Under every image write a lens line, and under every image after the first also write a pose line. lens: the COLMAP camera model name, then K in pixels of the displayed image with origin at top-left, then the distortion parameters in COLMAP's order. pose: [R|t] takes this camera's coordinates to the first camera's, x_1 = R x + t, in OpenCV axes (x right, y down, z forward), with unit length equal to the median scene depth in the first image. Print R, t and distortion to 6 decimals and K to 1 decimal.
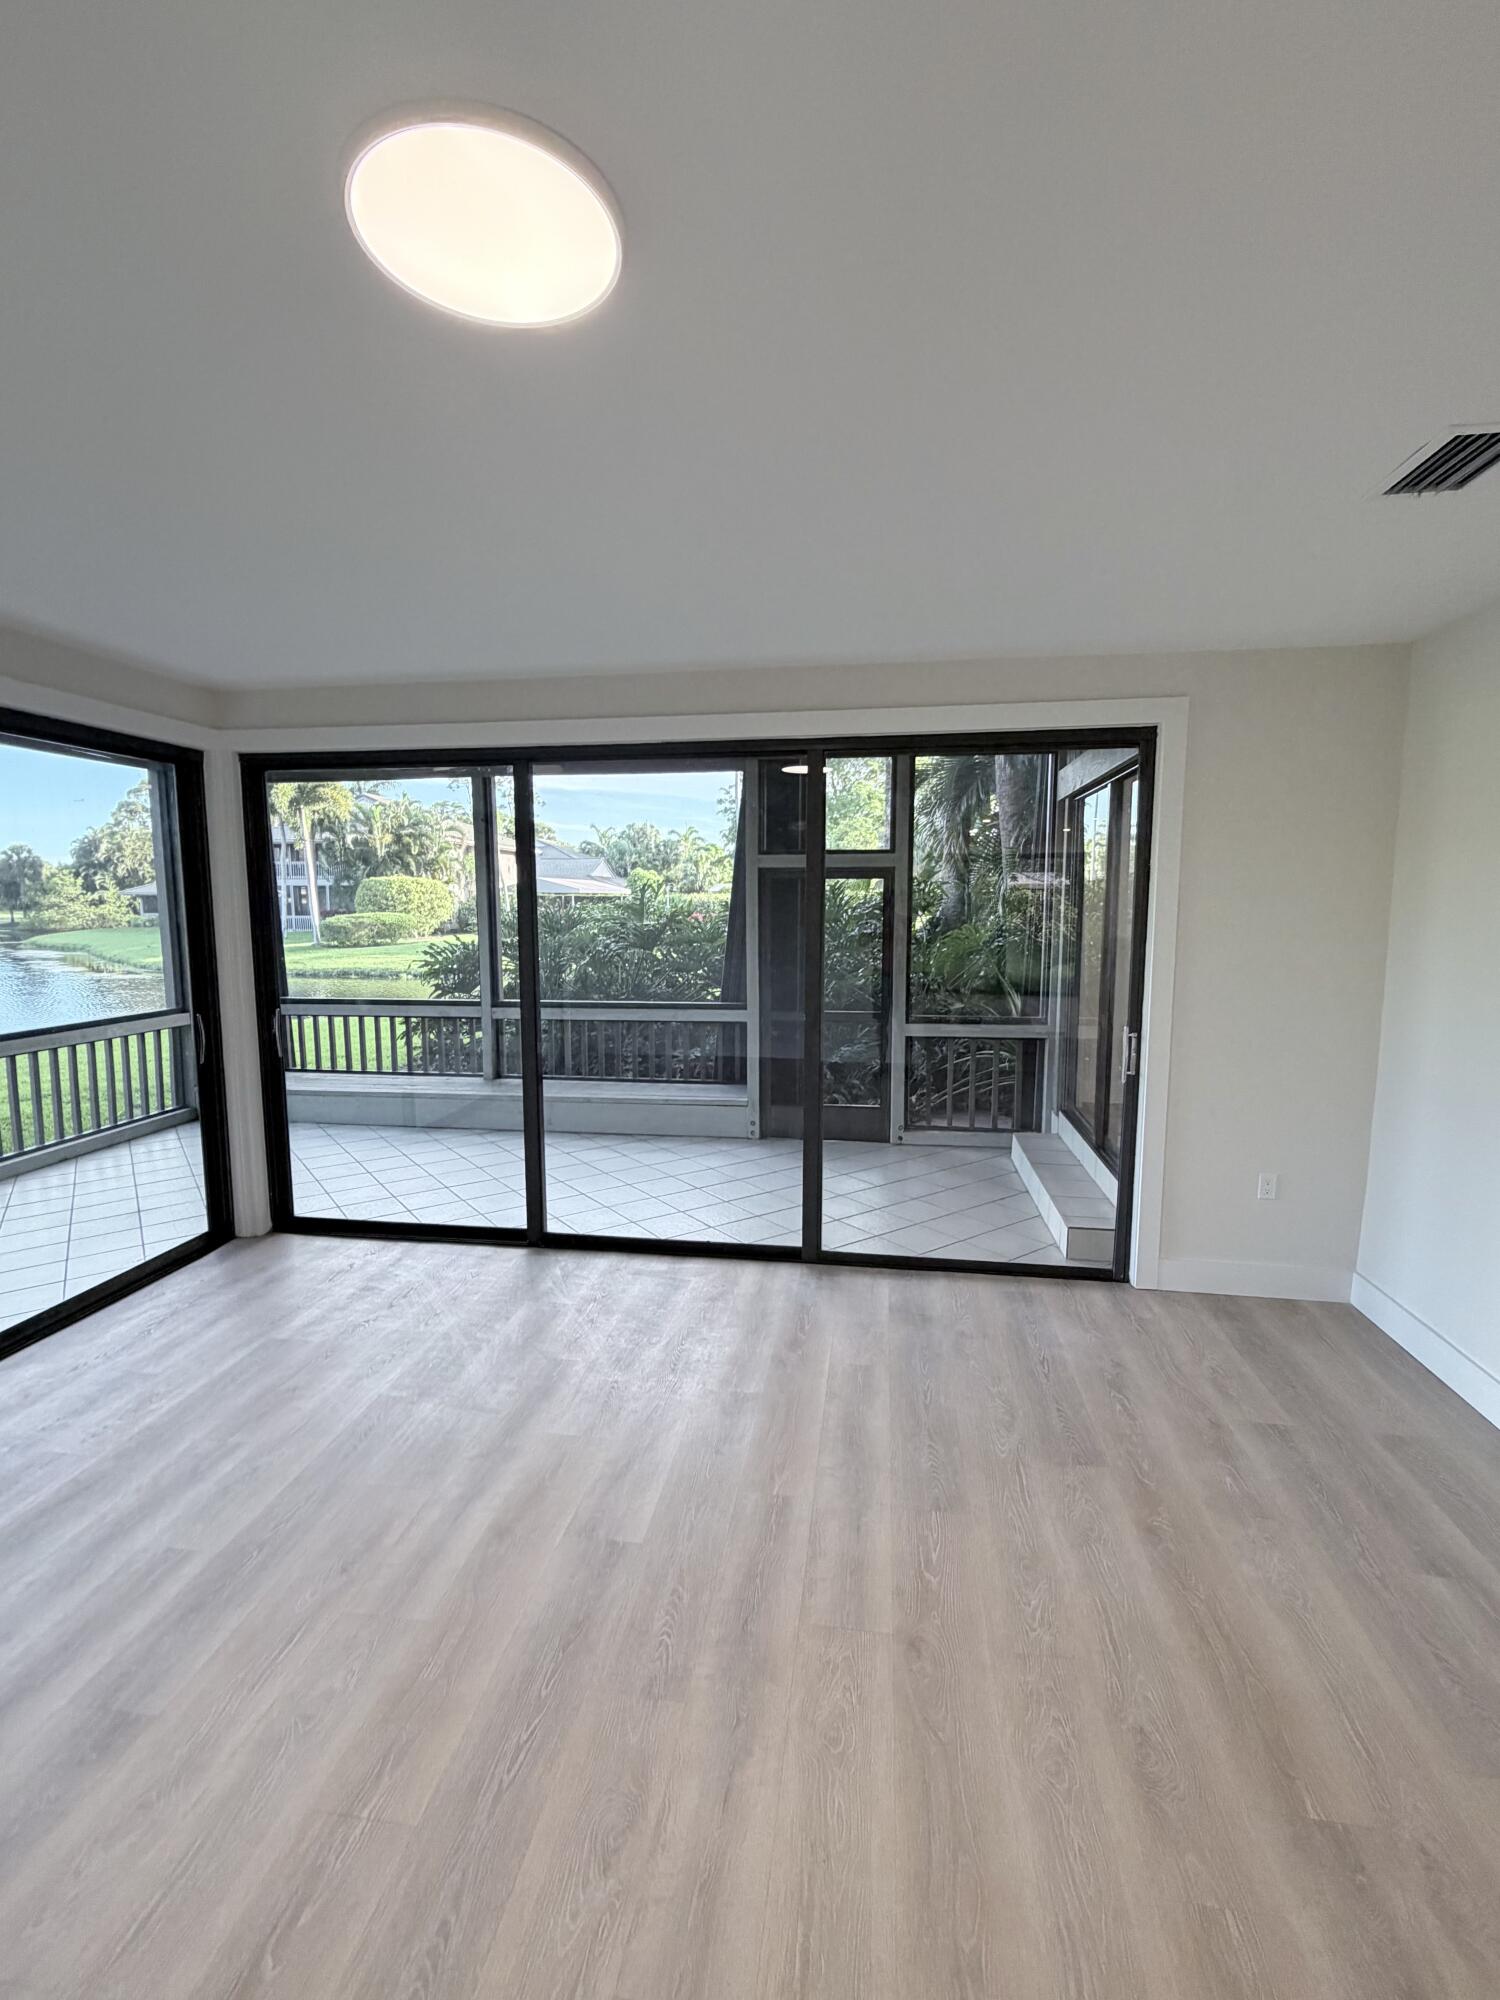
lens RADIAL K [[889.7, 0, 741.1], [0, 889.7, 985.9], [0, 0, 1]] dist [-0.003672, -0.000707]
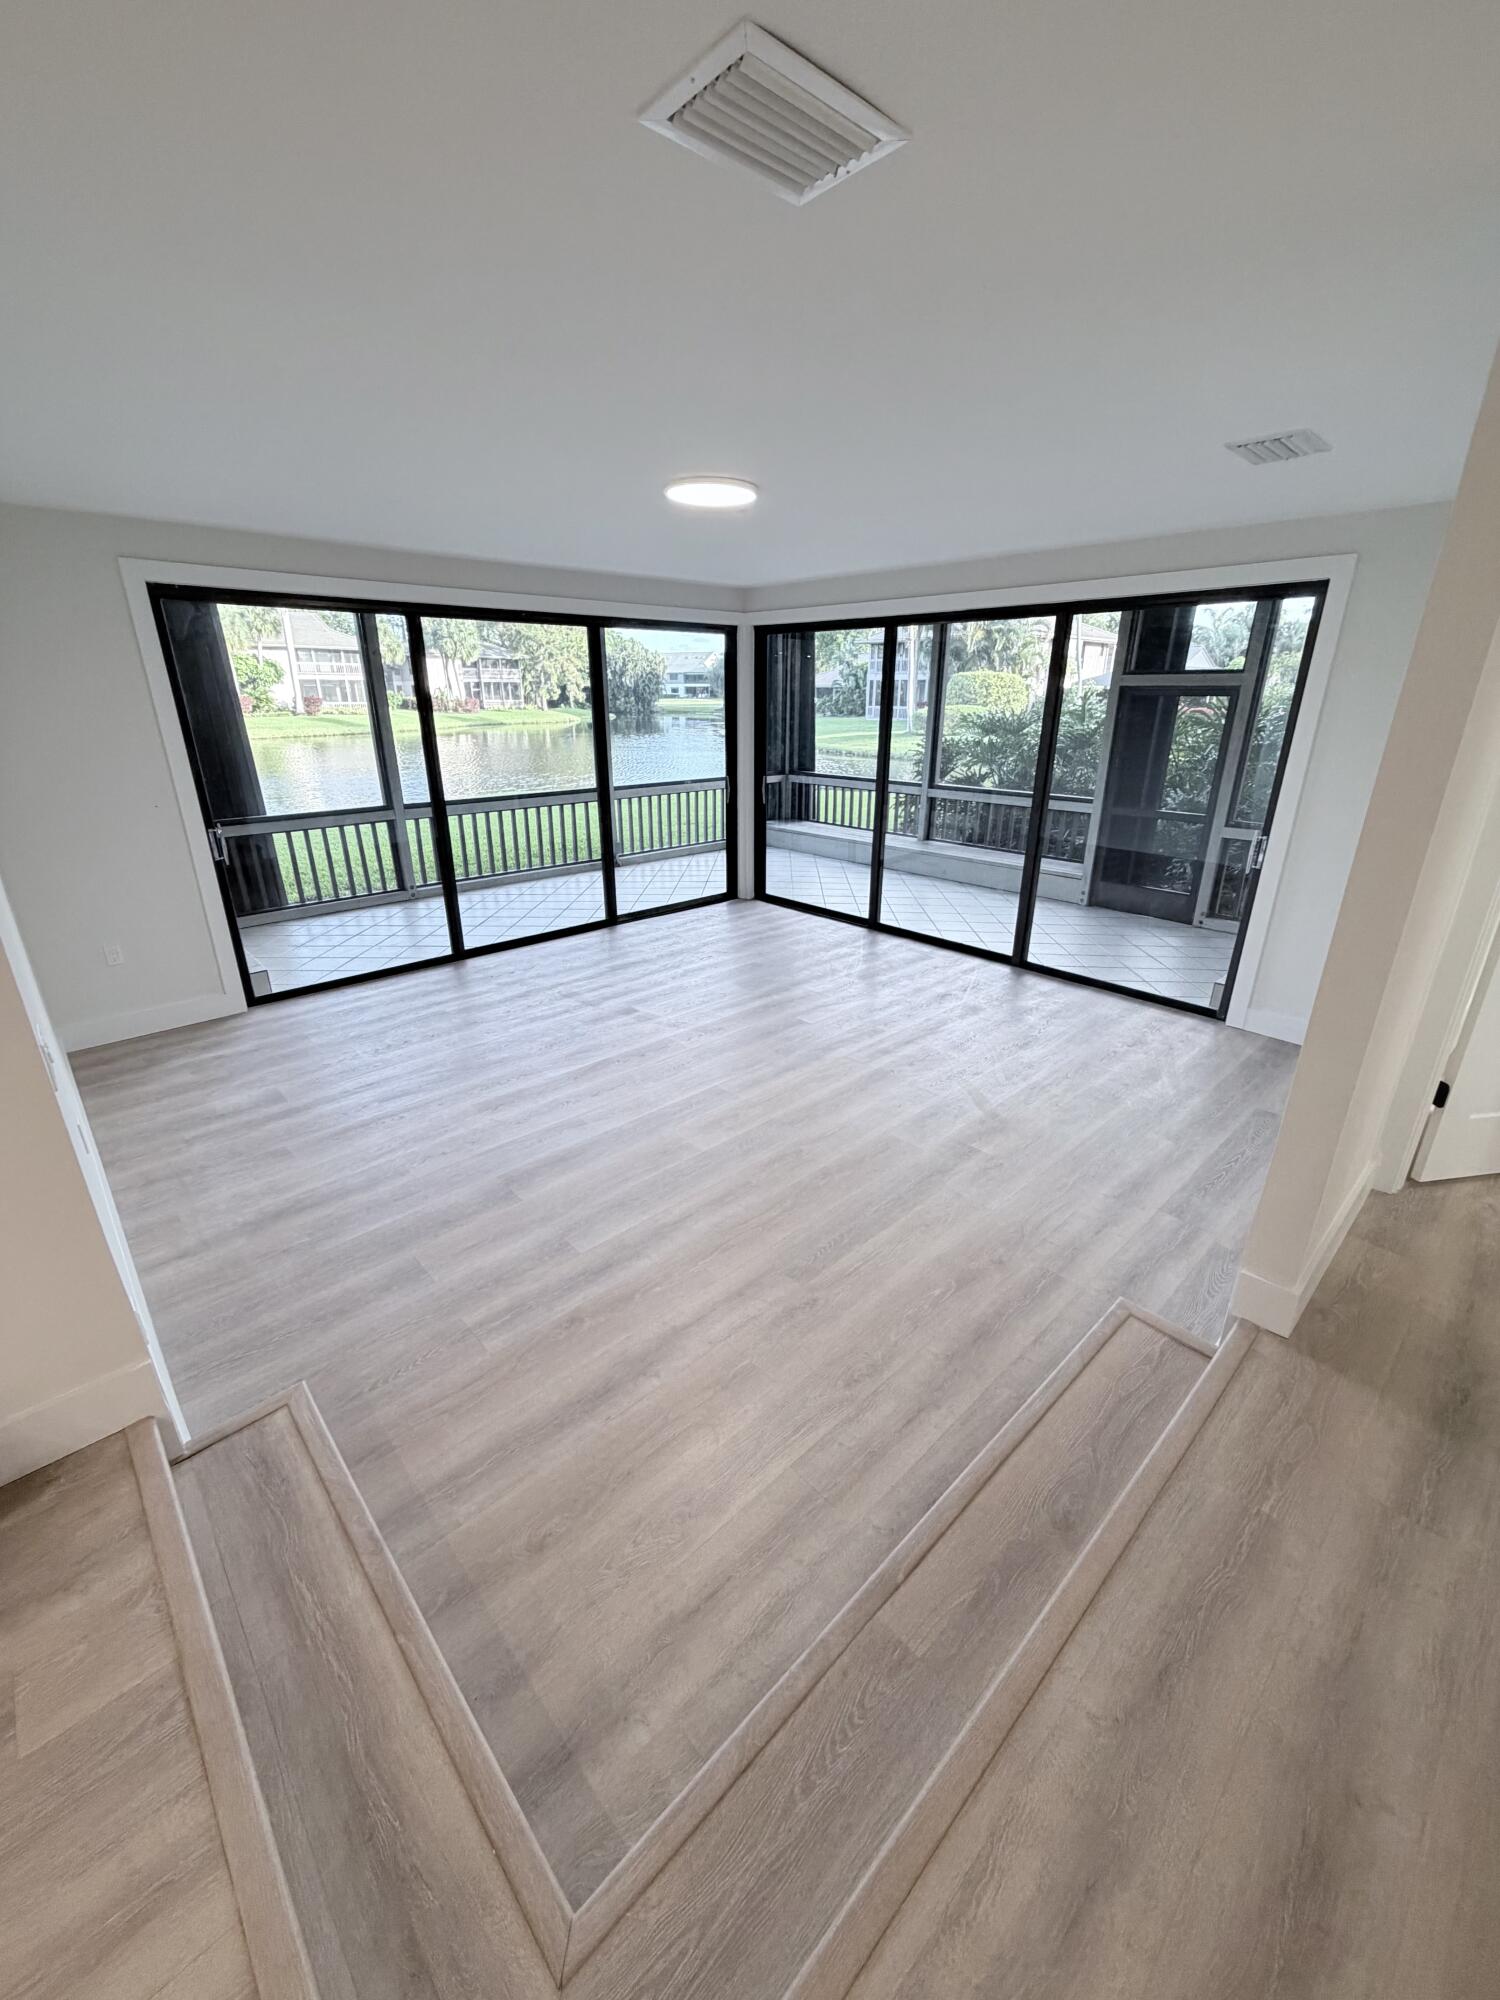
lens RADIAL K [[800.2, 0, 756.9], [0, 800.2, 1001.4], [0, 0, 1]] dist [-0.001489, 0.000033]
pose [[0.791293, 0.224155, -0.568868, 0.450122], [-0.060260, 0.954438, 0.292263, -0.013745], [0.608461, -0.196985, 0.768747, -0.321735]]
